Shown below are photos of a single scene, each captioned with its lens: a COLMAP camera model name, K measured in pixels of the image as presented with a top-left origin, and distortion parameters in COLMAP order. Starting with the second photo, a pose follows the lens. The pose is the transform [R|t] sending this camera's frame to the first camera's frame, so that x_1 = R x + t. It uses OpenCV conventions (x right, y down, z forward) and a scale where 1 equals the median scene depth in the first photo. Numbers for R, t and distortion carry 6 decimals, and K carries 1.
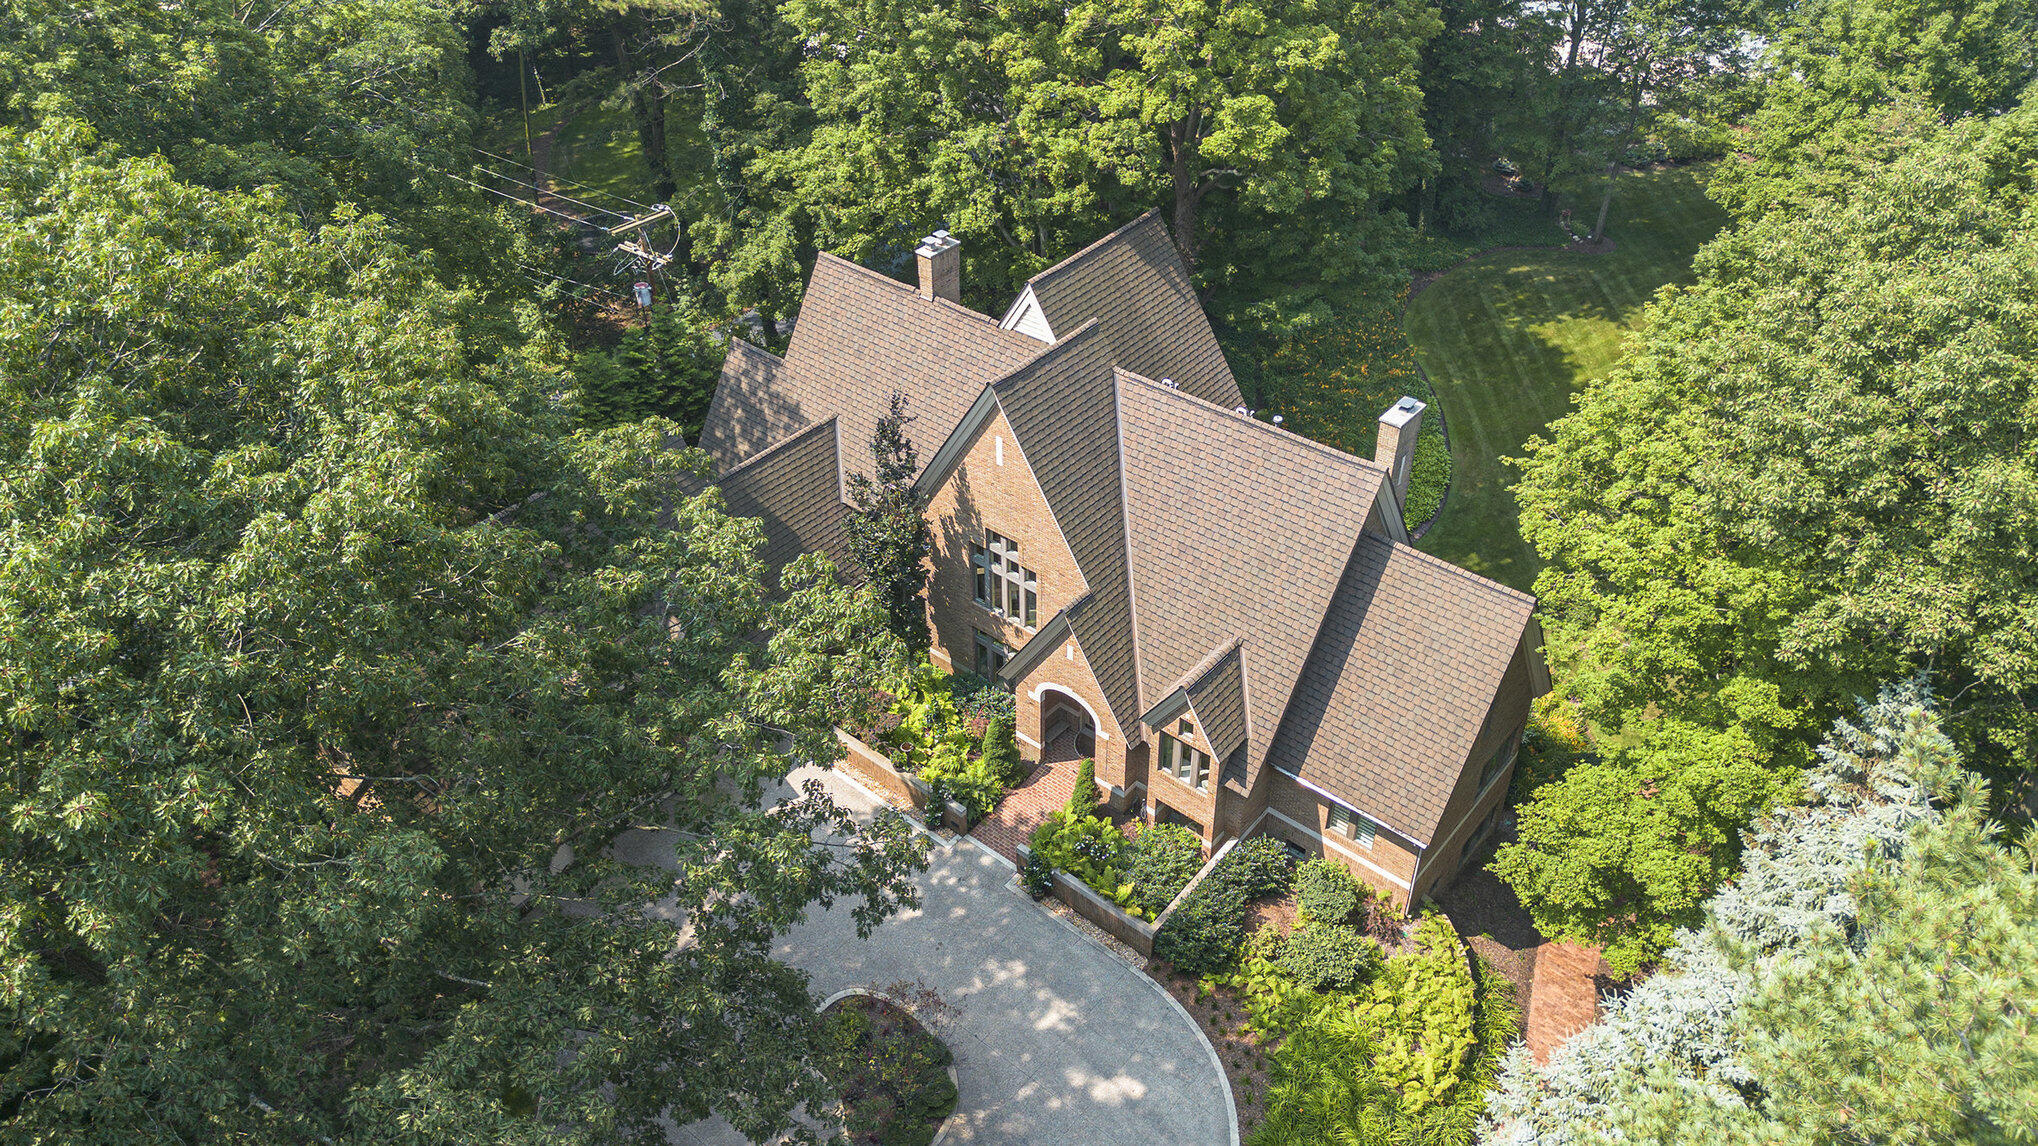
lens RADIAL K [[1468.7, 0, 1021.4], [0, 1468.7, 577.8], [0, 0, 1]] dist [0.095930, -0.115973]
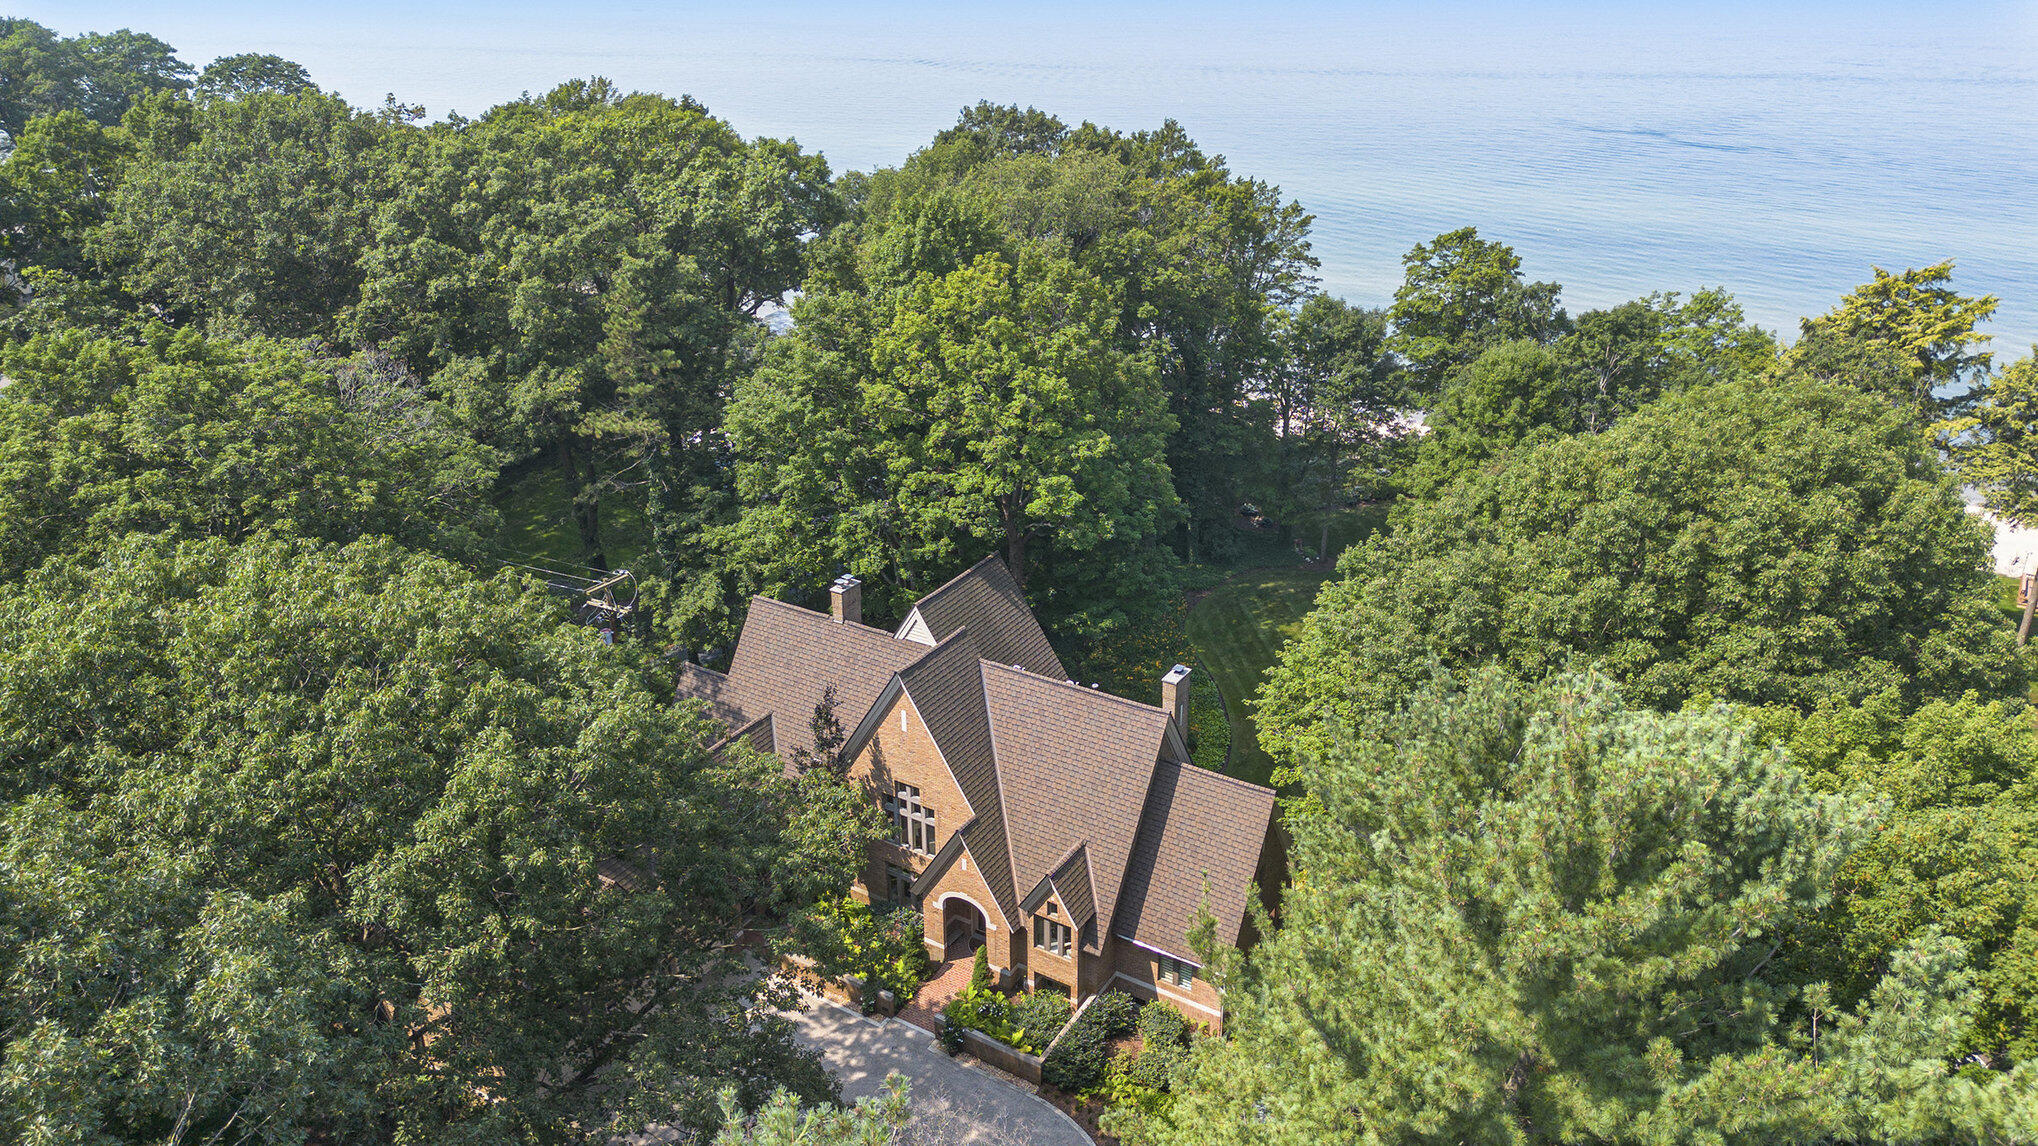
lens RADIAL K [[1468.7, 0, 1021.4], [0, 1468.7, 577.8], [0, 0, 1]] dist [0.095930, -0.115973]
pose [[0.990561, -0.055240, 0.125446, -0.069192], [0.082626, 0.970866, -0.224925, 0.101165], [-0.109366, 0.233167, 0.966267, -0.388389]]
